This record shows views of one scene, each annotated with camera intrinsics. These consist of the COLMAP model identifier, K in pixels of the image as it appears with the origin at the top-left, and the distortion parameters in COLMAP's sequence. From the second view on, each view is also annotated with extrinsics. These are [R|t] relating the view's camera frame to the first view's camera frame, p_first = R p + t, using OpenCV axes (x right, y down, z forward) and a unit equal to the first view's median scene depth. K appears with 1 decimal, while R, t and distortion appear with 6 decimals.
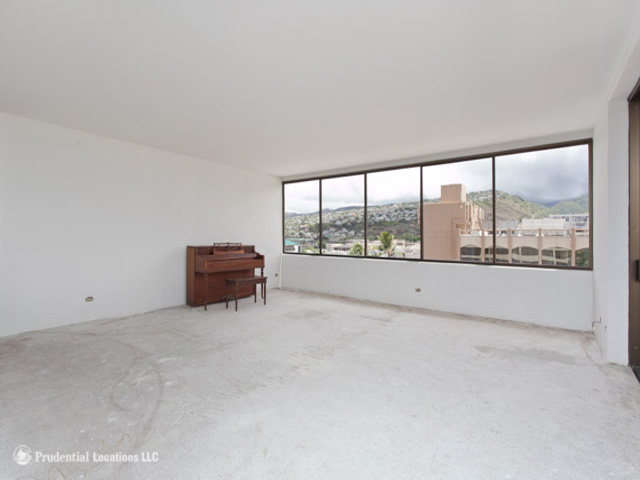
lens RADIAL K [[306.7, 0, 322.7], [0, 306.7, 238.1], [0, 0, 1]] dist [-0.000811, -0.000546]
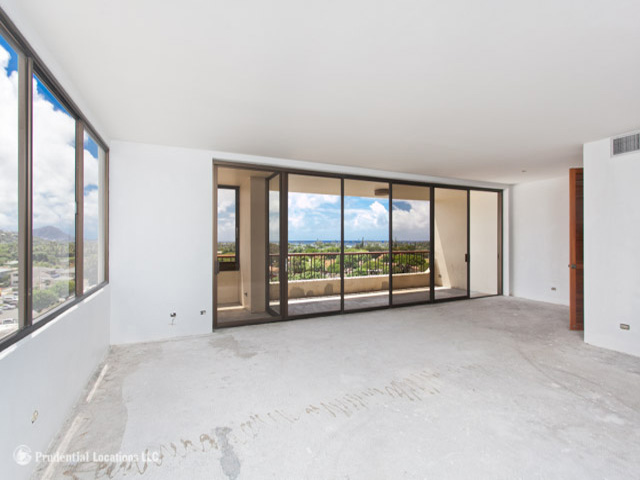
lens RADIAL K [[306.7, 0, 319.5], [0, 306.7, 239.5], [0, 0, 1]] dist [-0.000811, -0.000546]
pose [[-0.877687, -0.007483, 0.479176, -0.237571], [-0.003739, 0.999955, 0.008767, -0.060533], [-0.479220, 0.005903, -0.877675, 2.077539]]
